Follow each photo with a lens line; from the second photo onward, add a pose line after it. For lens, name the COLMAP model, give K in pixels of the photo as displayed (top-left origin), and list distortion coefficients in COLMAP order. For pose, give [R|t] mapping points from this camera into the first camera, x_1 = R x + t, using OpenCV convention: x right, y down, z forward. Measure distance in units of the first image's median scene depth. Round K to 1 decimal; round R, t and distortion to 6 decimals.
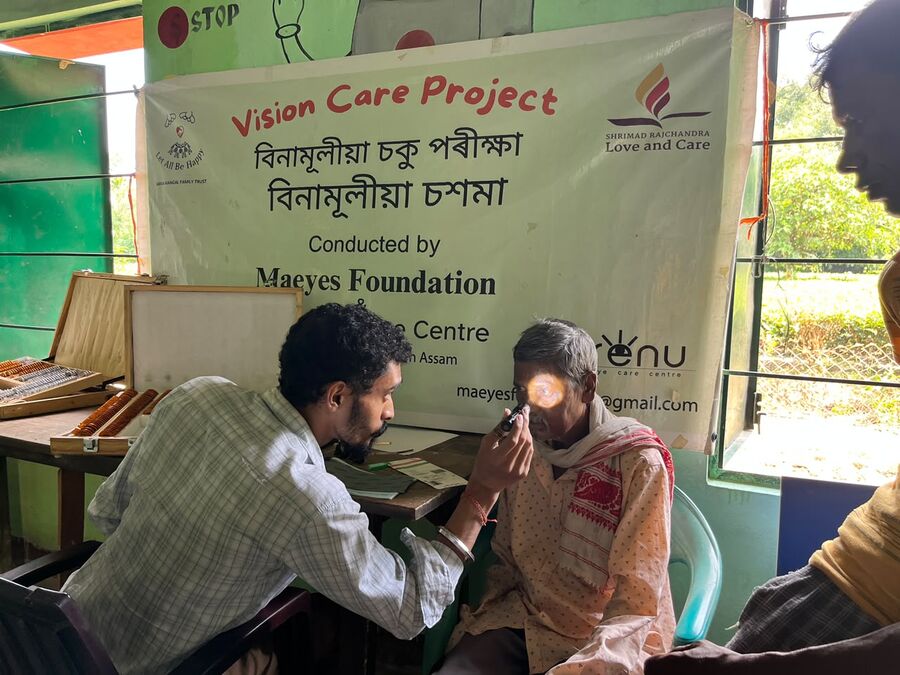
lens RADIAL K [[697.7, 0, 459.1], [0, 697.7, 336.5], [0, 0, 1]] dist [0.060536, -0.085165]
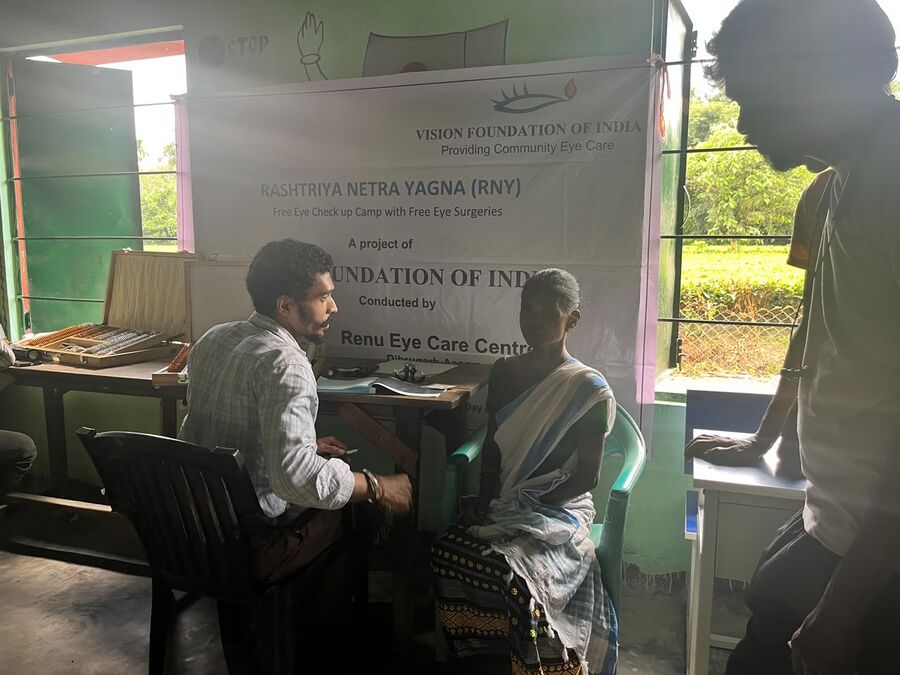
lens RADIAL K [[697.7, 0, 454.9], [0, 697.7, 331.8], [0, 0, 1]] dist [0.060536, -0.085165]
pose [[0.998271, -0.019642, 0.055397, -0.067902], [0.018214, 0.999491, 0.026176, 0.028930], [-0.055883, -0.025122, 0.998121, -0.305529]]
